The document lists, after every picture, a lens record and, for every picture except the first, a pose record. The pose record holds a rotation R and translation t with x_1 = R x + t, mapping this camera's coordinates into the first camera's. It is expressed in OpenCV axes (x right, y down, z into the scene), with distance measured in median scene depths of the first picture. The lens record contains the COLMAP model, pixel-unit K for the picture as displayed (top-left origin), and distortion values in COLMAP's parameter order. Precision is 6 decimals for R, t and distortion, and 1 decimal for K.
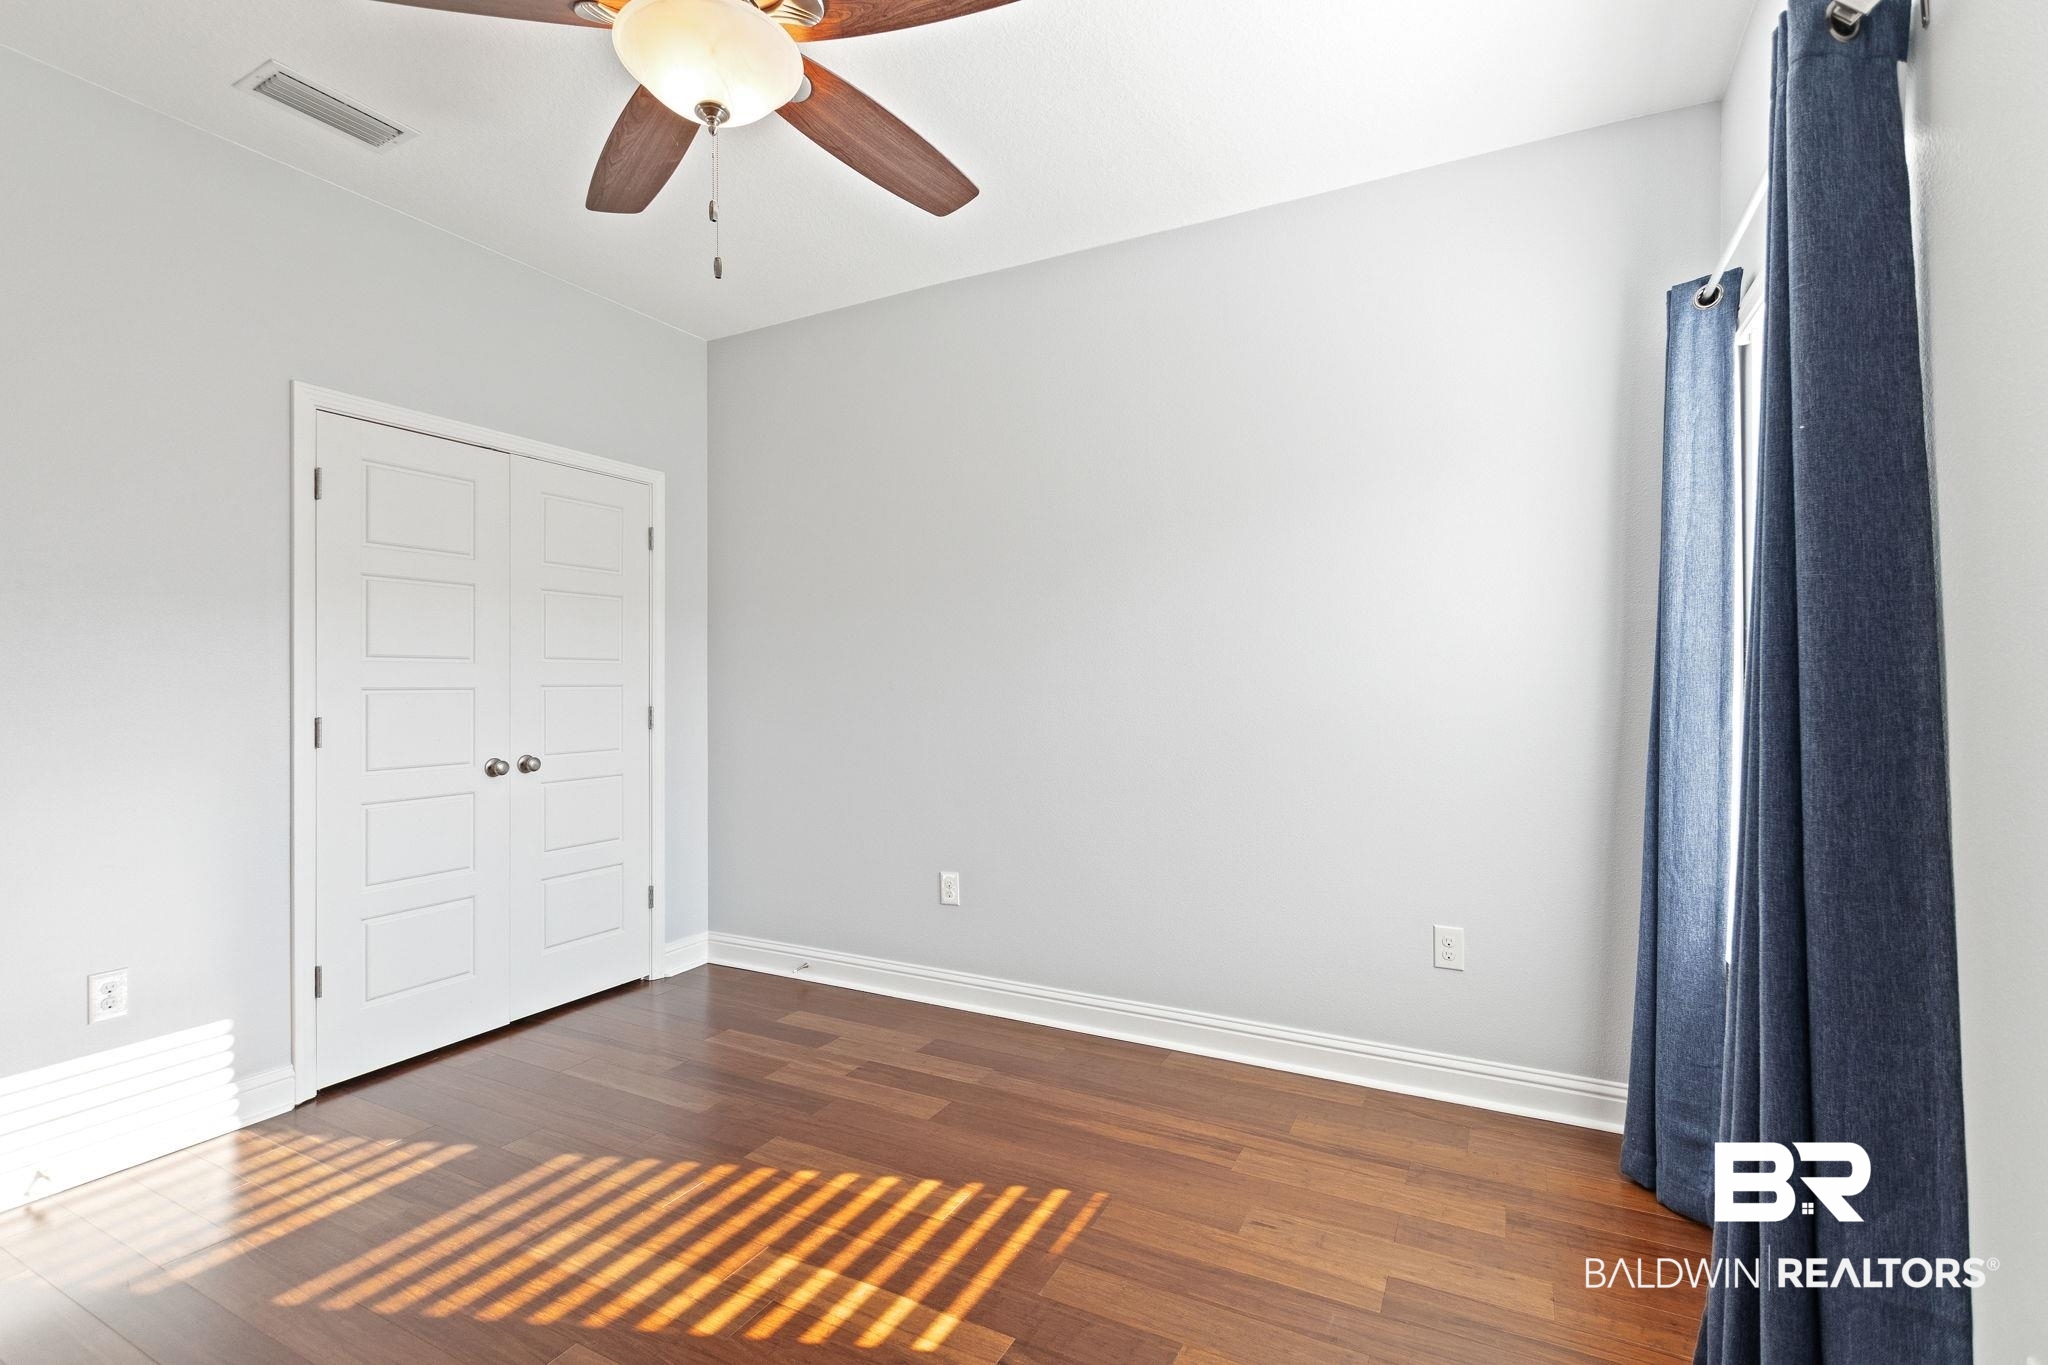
lens RADIAL K [[946.0, 0, 1018.8], [0, 946.0, 691.7], [0, 0, 1]] dist [0.001213, -0.000081]
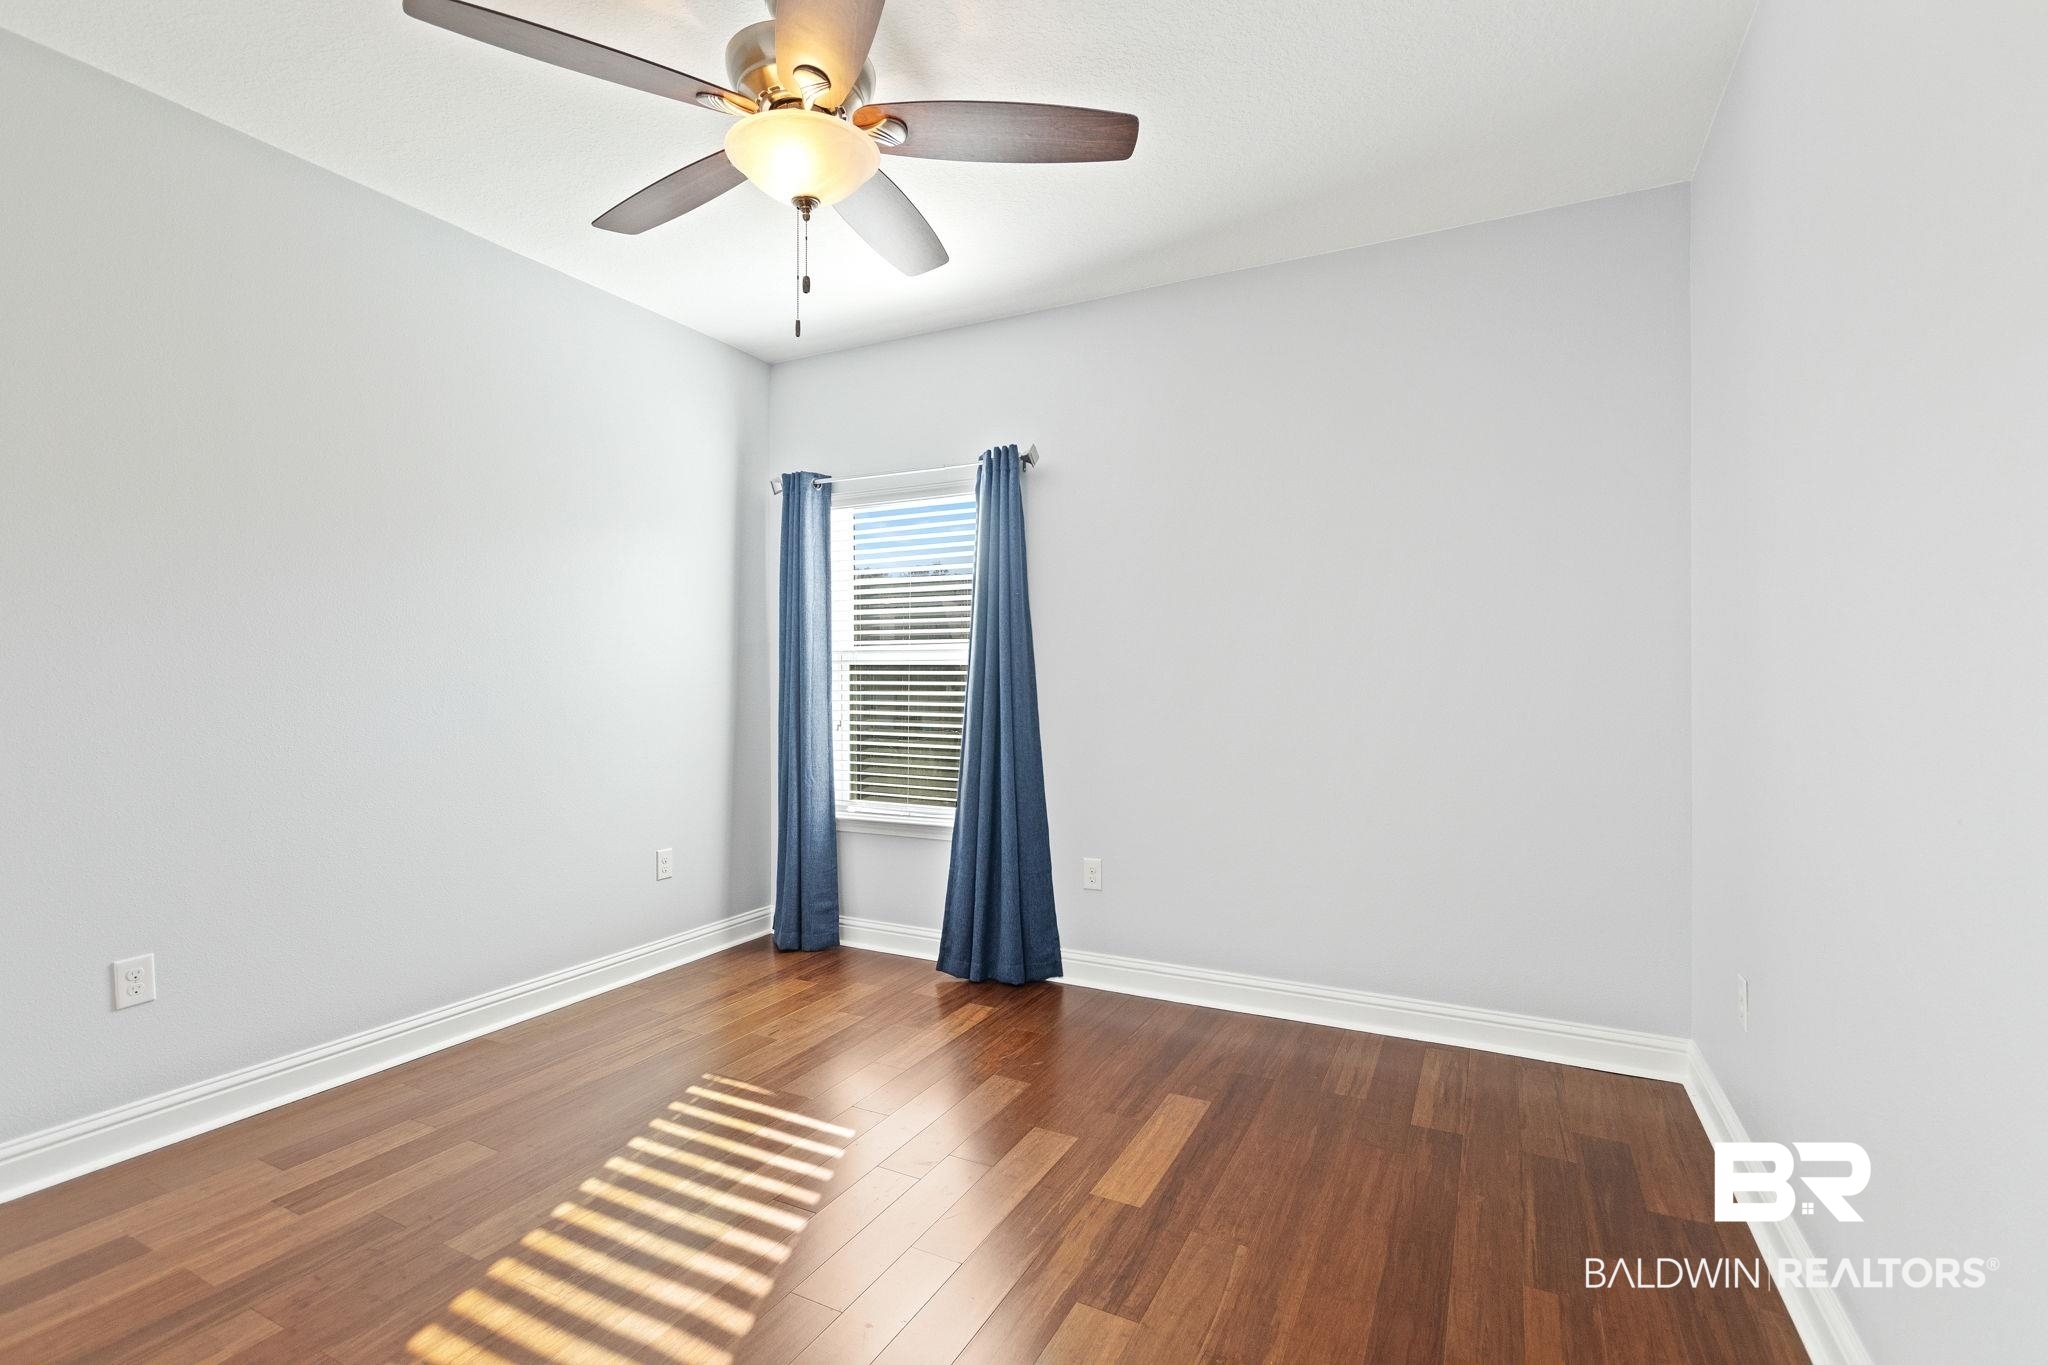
lens RADIAL K [[946.0, 0, 1018.8], [0, 946.0, 691.7], [0, 0, 1]] dist [0.001213, -0.000081]
pose [[-0.018372, -0.013510, 0.999740, -1.159631], [0.008920, 0.999867, 0.013676, -0.008518], [-0.999791, 0.009169, -0.018249, 0.564712]]
